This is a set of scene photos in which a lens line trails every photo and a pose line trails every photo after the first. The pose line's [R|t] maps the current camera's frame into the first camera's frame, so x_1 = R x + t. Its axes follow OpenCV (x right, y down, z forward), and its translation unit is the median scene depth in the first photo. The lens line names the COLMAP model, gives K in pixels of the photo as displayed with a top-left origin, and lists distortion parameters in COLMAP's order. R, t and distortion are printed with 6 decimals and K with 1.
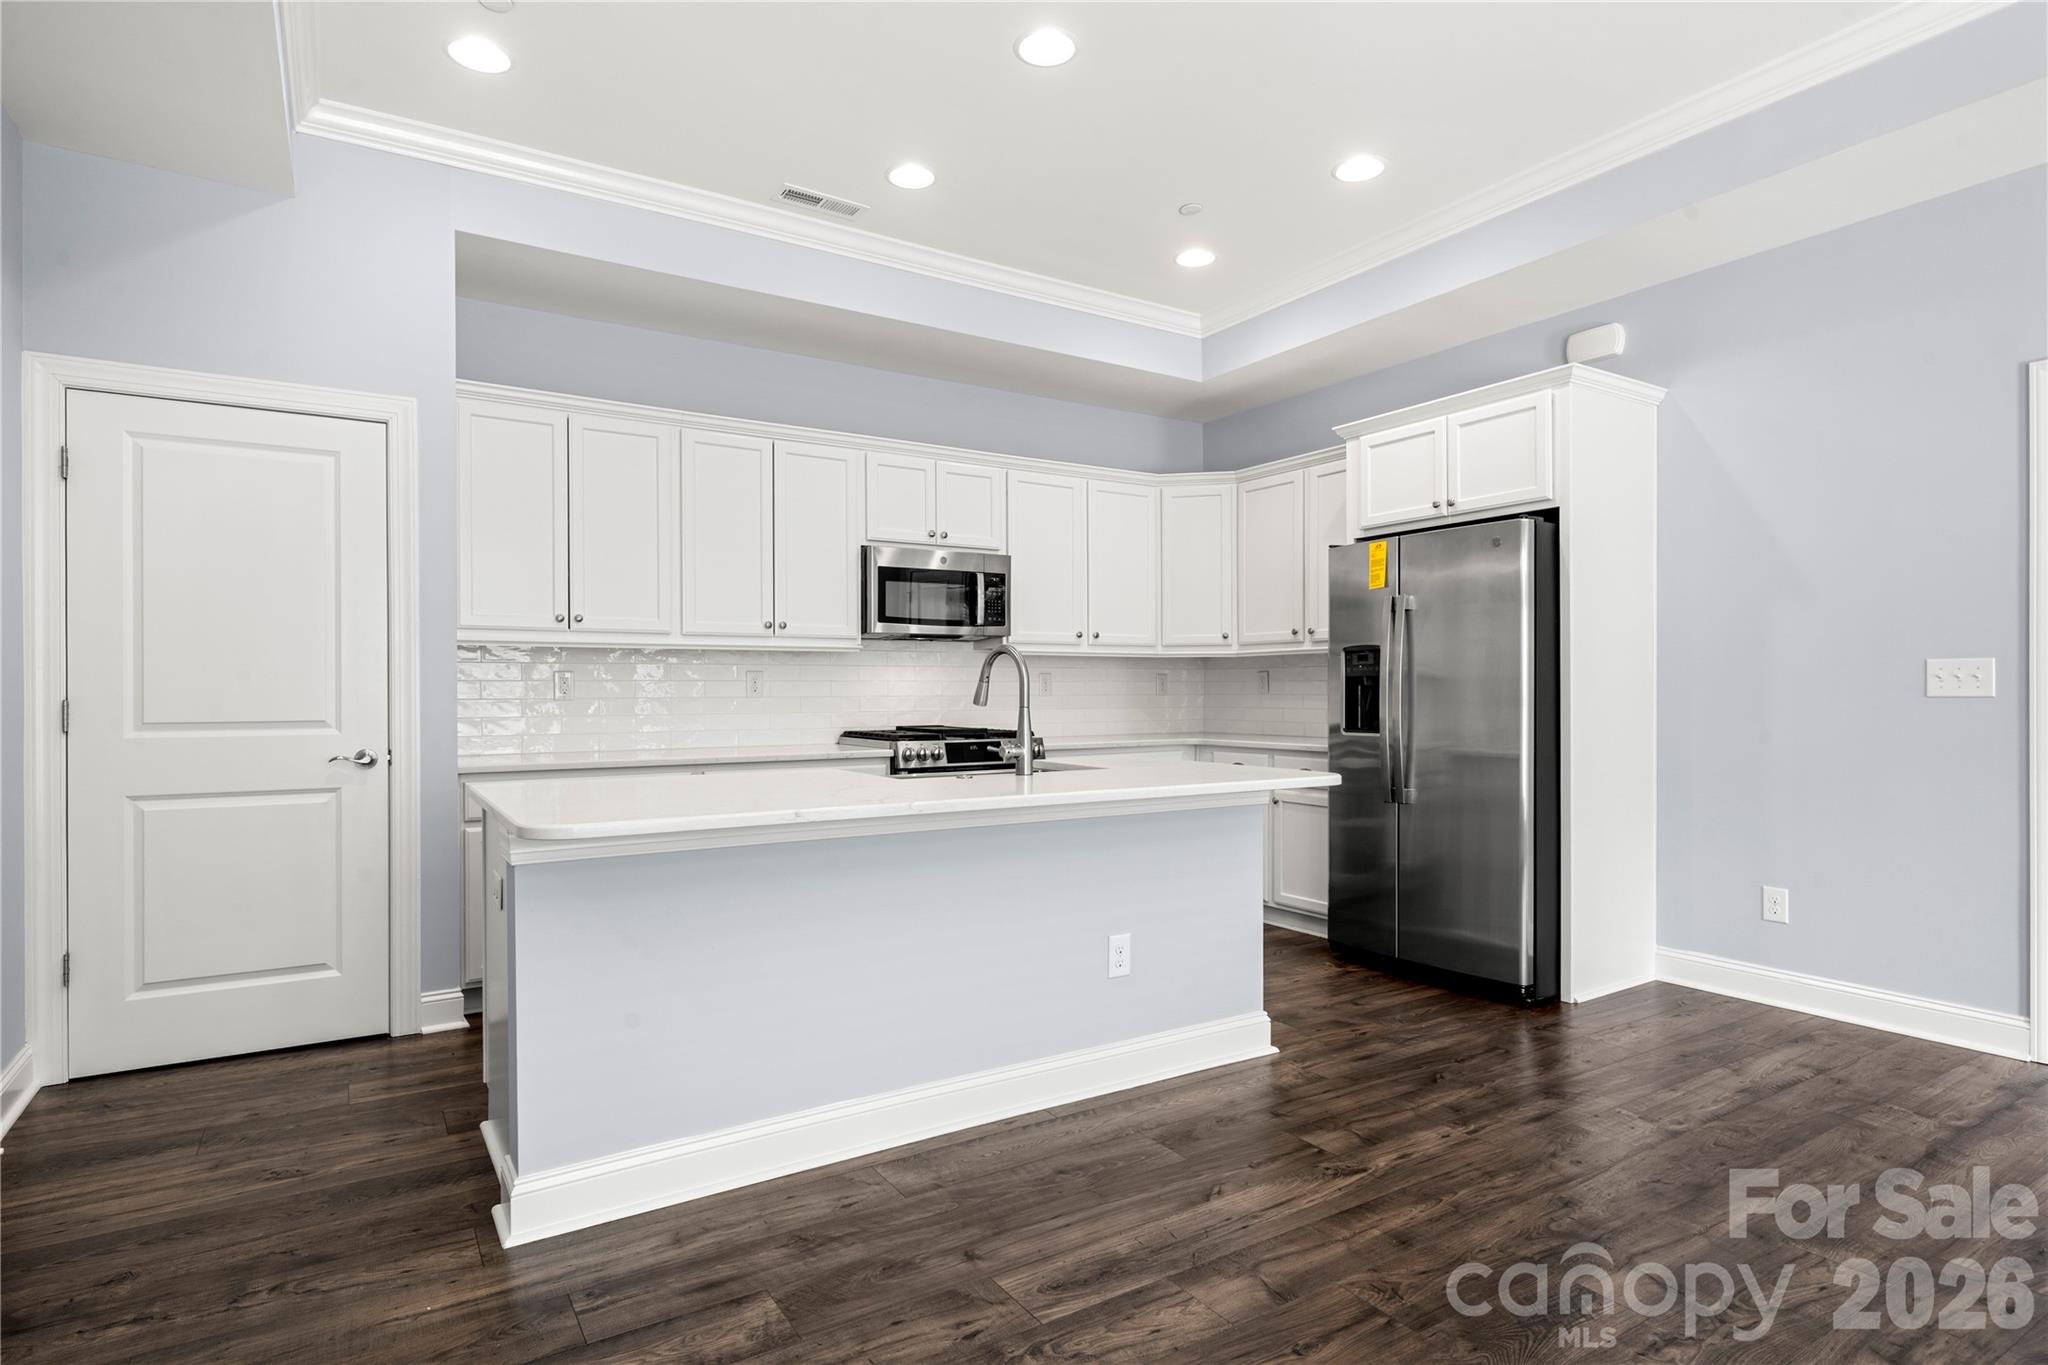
lens RADIAL K [[1063.7, 0, 1004.9], [0, 1063.7, 681.4], [0, 0, 1]] dist [0.003947, 0.001838]
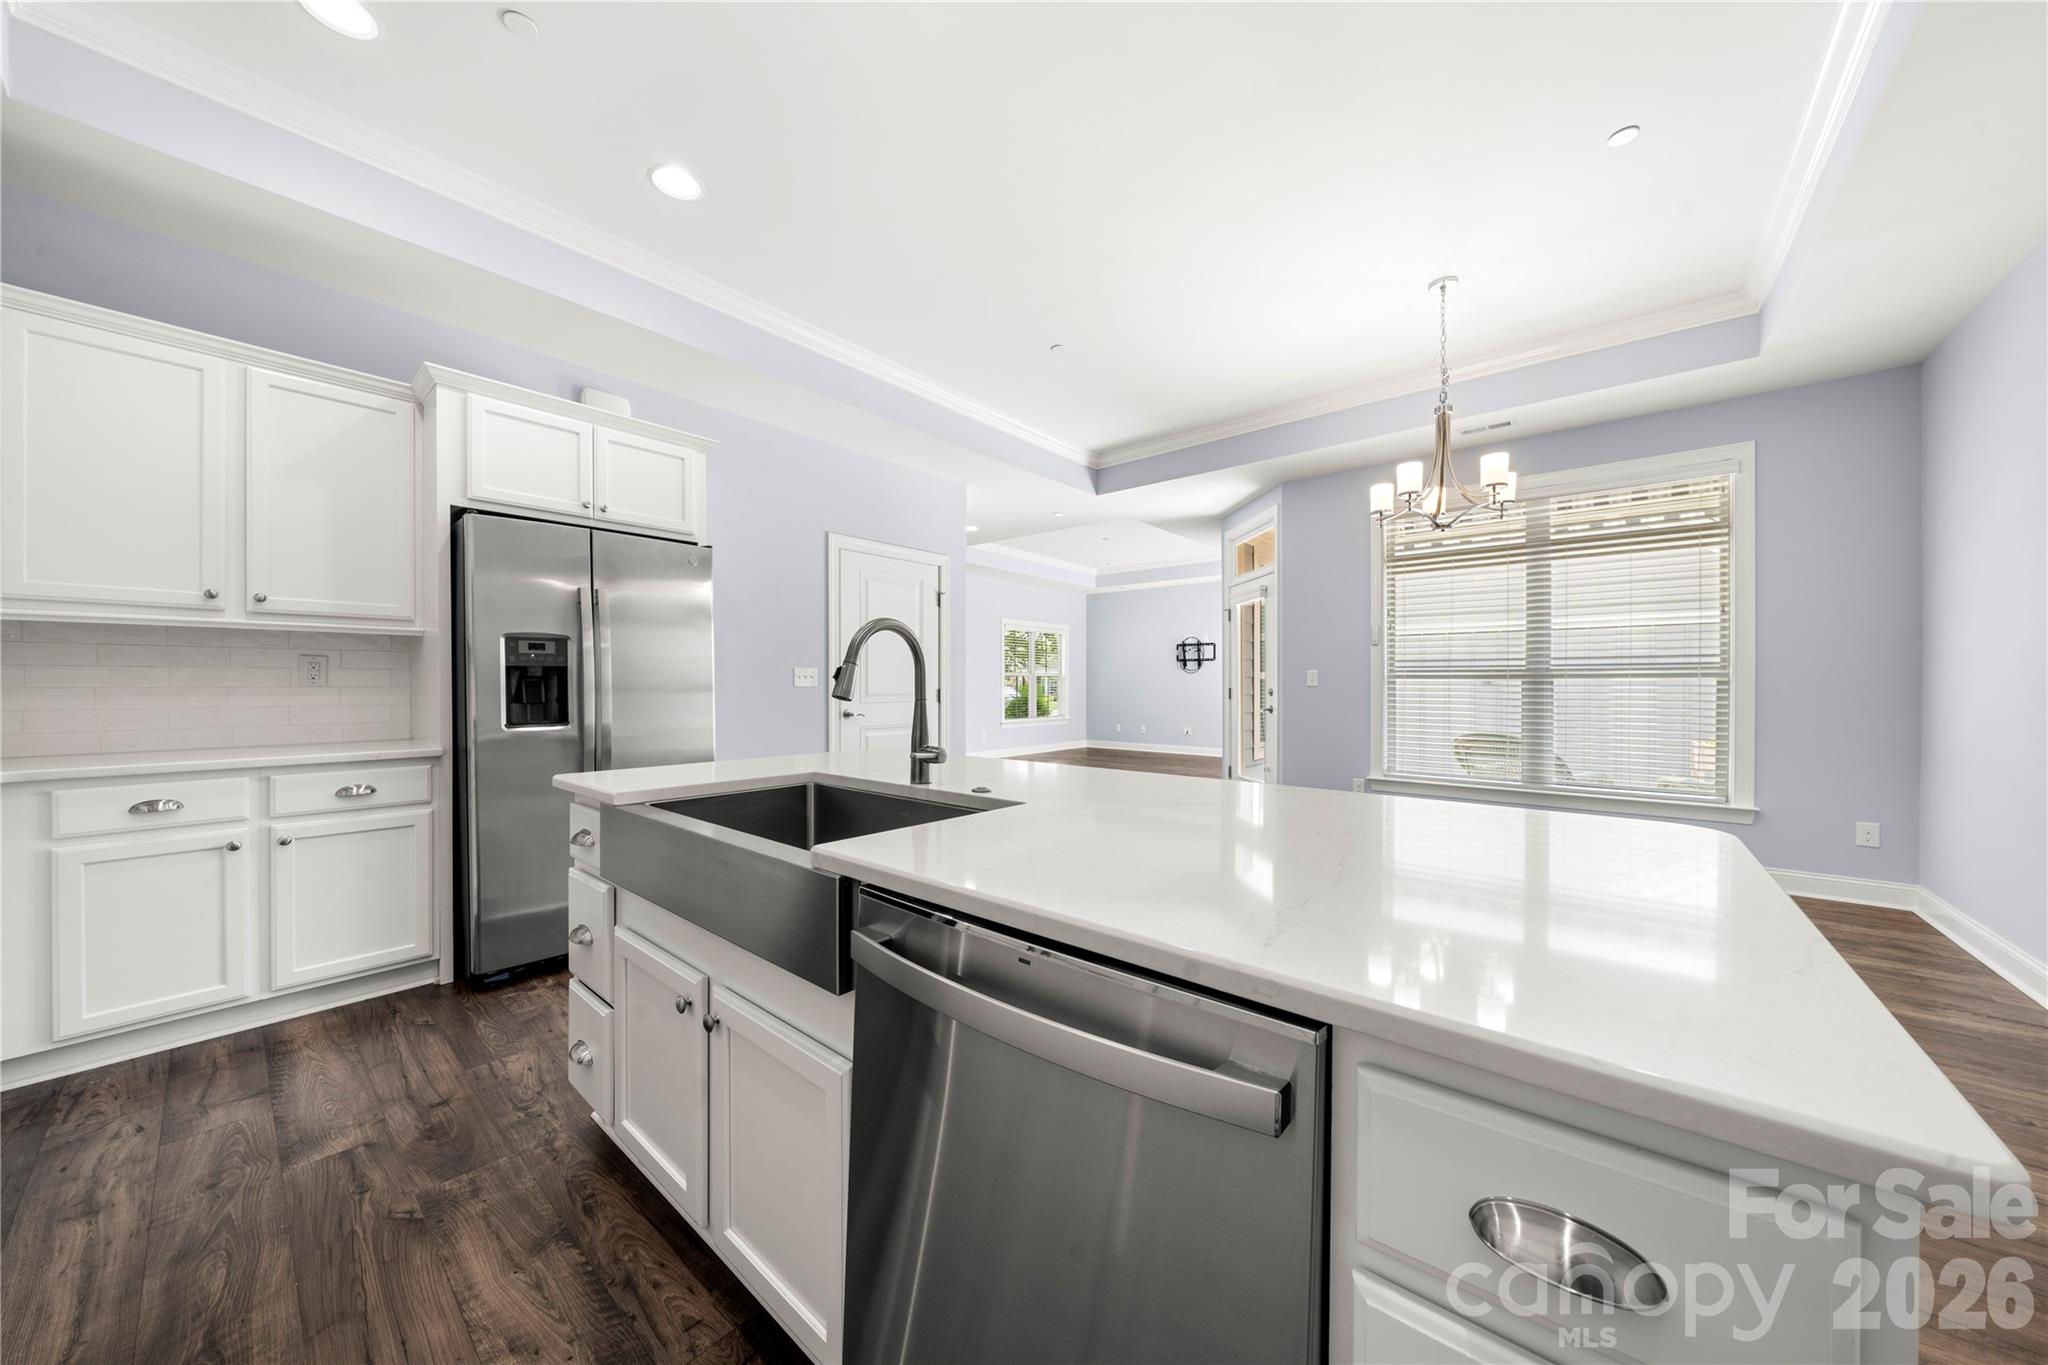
lens RADIAL K [[691.1, 0, 1015.2], [0, 691.1, 685.1], [0, 0, 1]] dist [-0.001556, 0.000077]
pose [[-0.298185, 0.004397, 0.954498, -0.425706], [-0.005580, 0.999964, -0.006349, 0.015401], [-0.954492, -0.007219, -0.298150, 0.912255]]
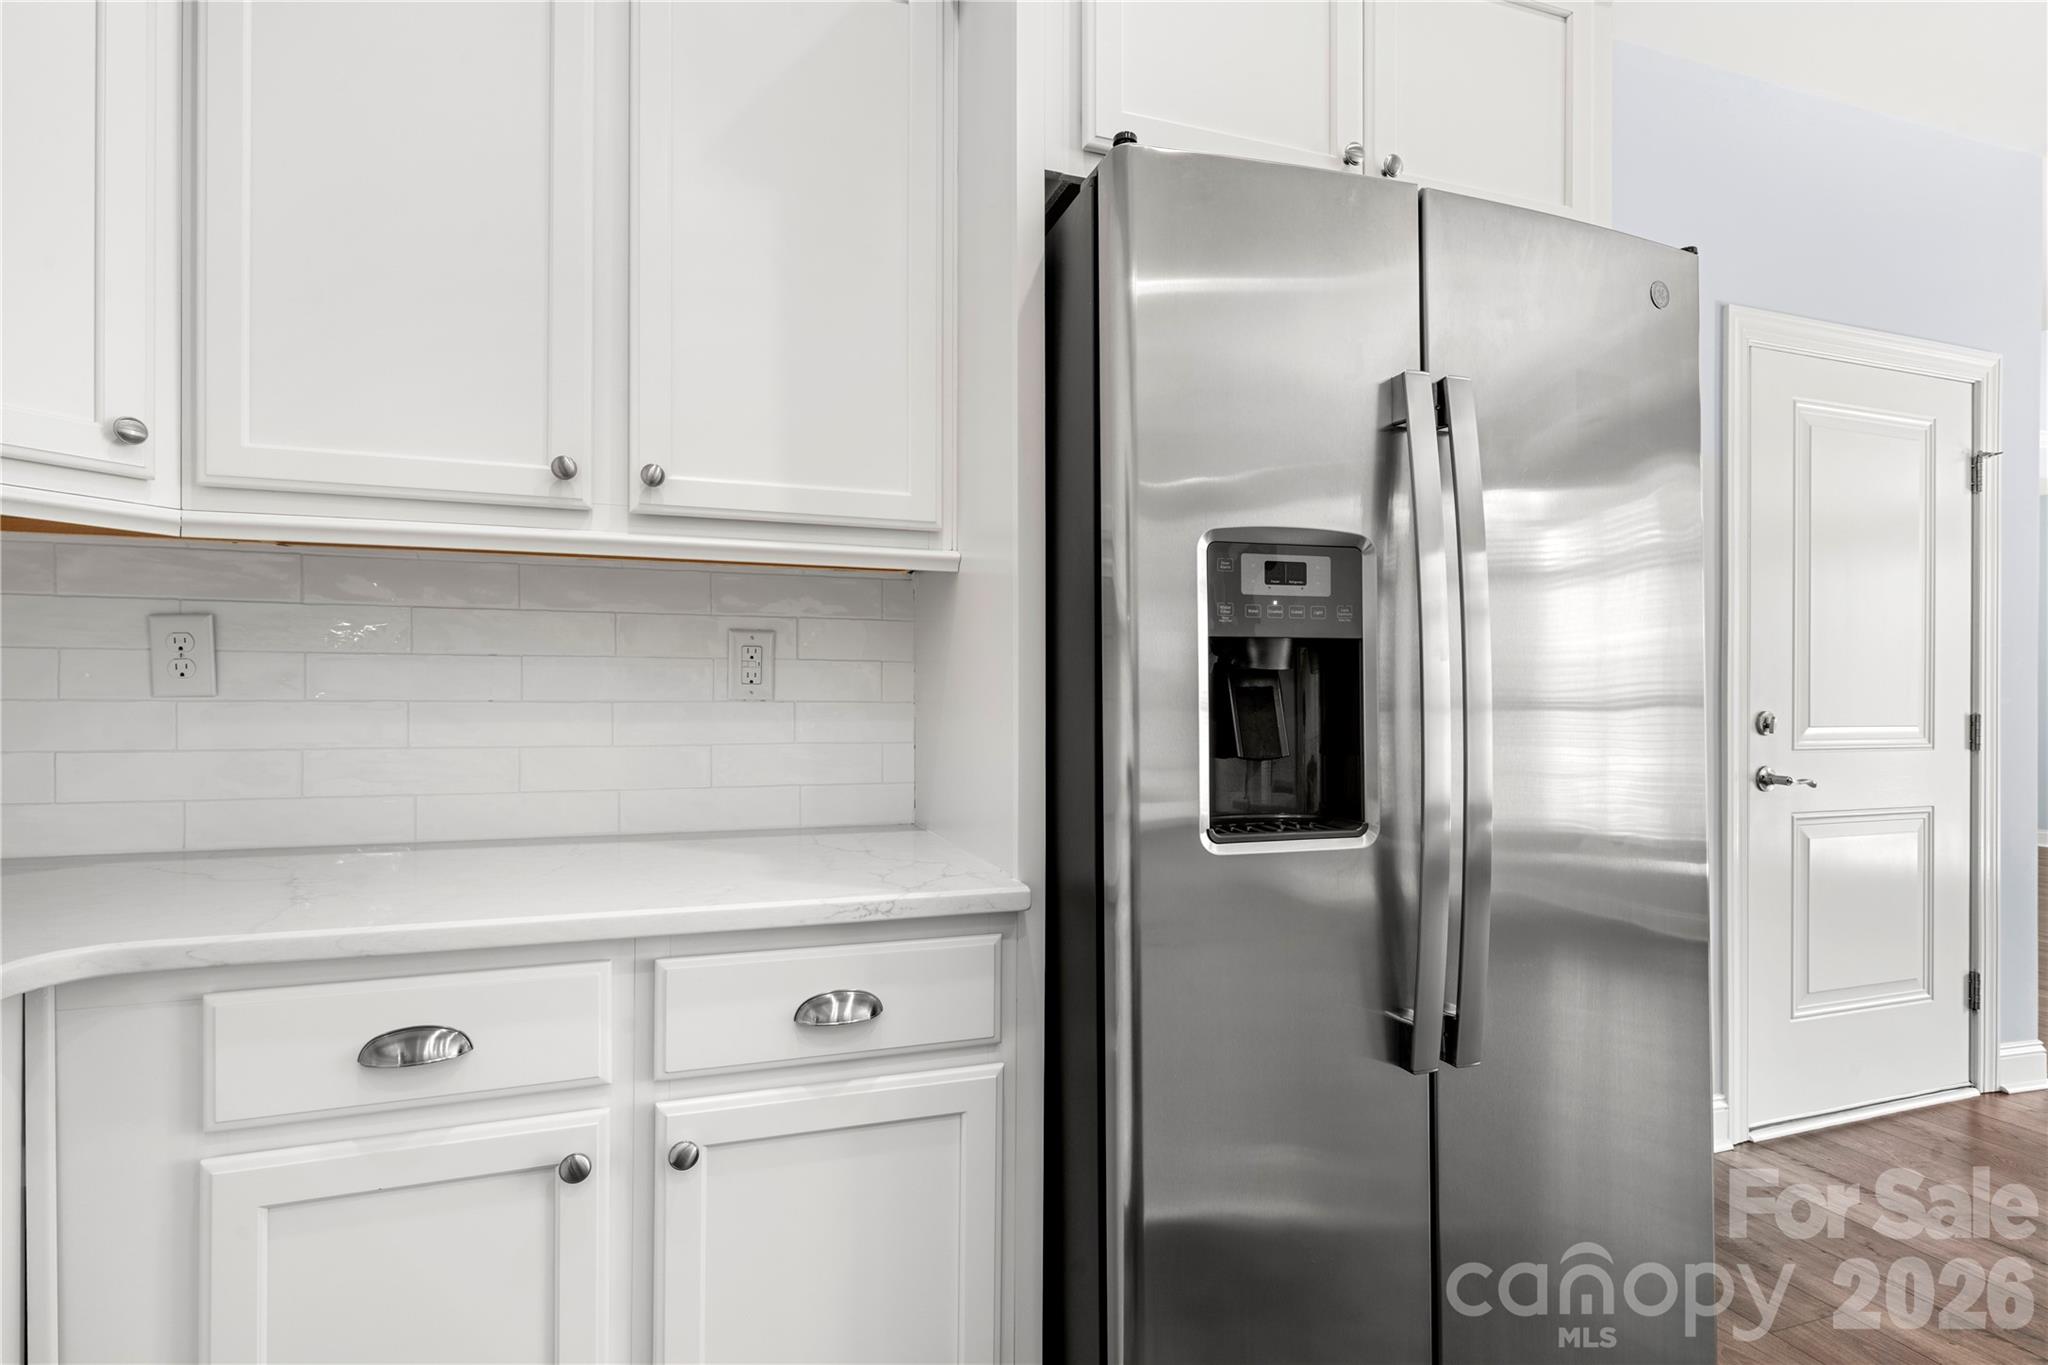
lens RADIAL K [[983.5, 0, 1013.0], [0, 983.5, 691.8], [0, 0, 1]] dist [0.001139, 0.000812]
pose [[0.234100, 0.012987, 0.972126, 0.077455], [-0.012731, 0.999866, -0.010292, 0.015351], [-0.972129, -0.009966, 0.234234, 1.178590]]
